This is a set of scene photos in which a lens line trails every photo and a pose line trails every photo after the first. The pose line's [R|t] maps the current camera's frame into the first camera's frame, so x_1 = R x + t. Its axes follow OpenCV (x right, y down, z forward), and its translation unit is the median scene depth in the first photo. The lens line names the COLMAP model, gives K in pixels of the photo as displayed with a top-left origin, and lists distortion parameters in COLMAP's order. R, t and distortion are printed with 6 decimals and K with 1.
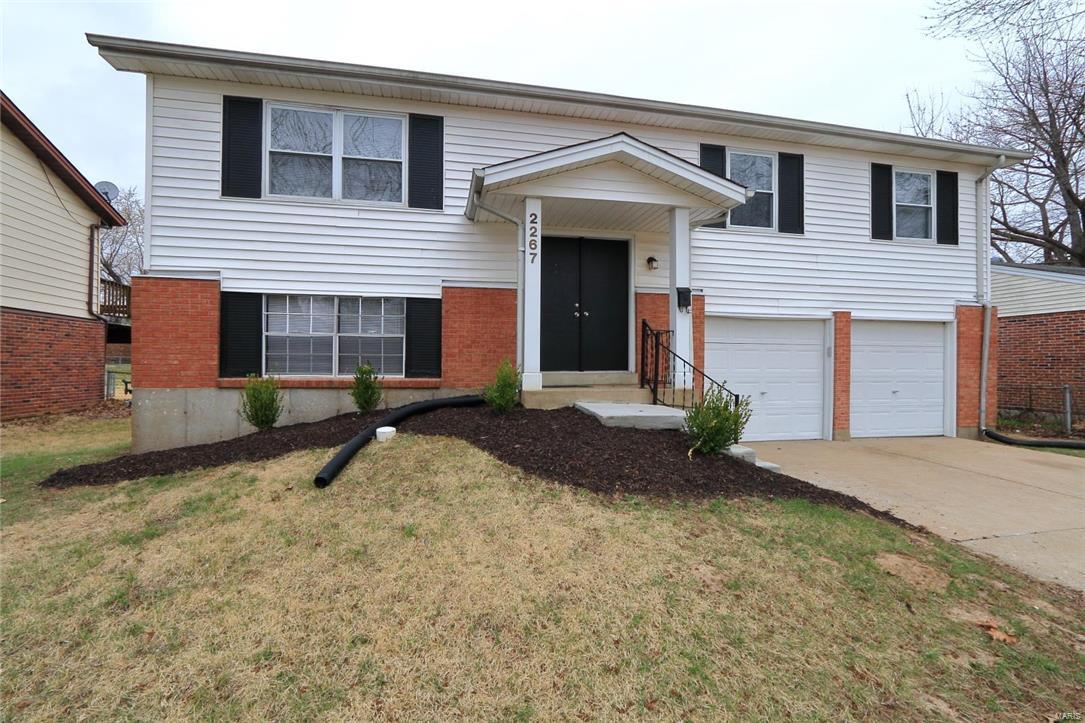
lens RADIAL K [[493.3, 0, 539.2], [0, 493.3, 367.2], [0, 0, 1]] dist [-0.014931, 0.000103]
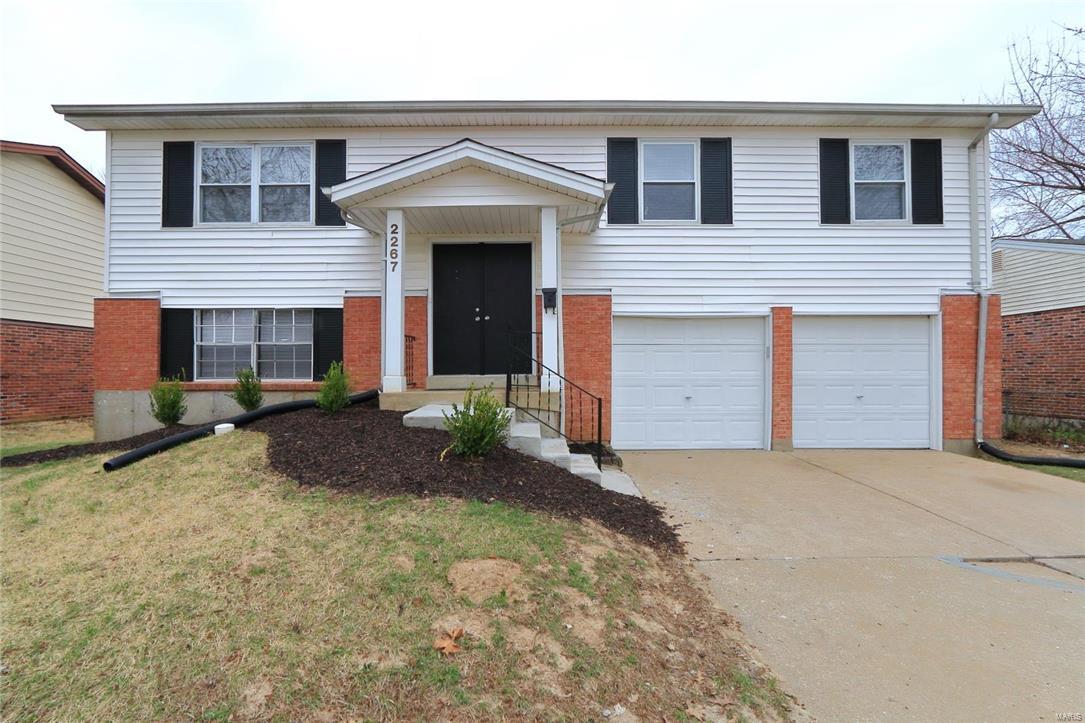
lens RADIAL K [[493.3, 0, 515.0], [0, 493.3, 368.9], [0, 0, 1]] dist [-0.014931, 0.000103]
pose [[0.978562, -0.008233, -0.205786, 0.390859], [0.006134, 0.999922, -0.010838, 0.007841], [0.205859, 0.009344, 0.978537, 0.025486]]
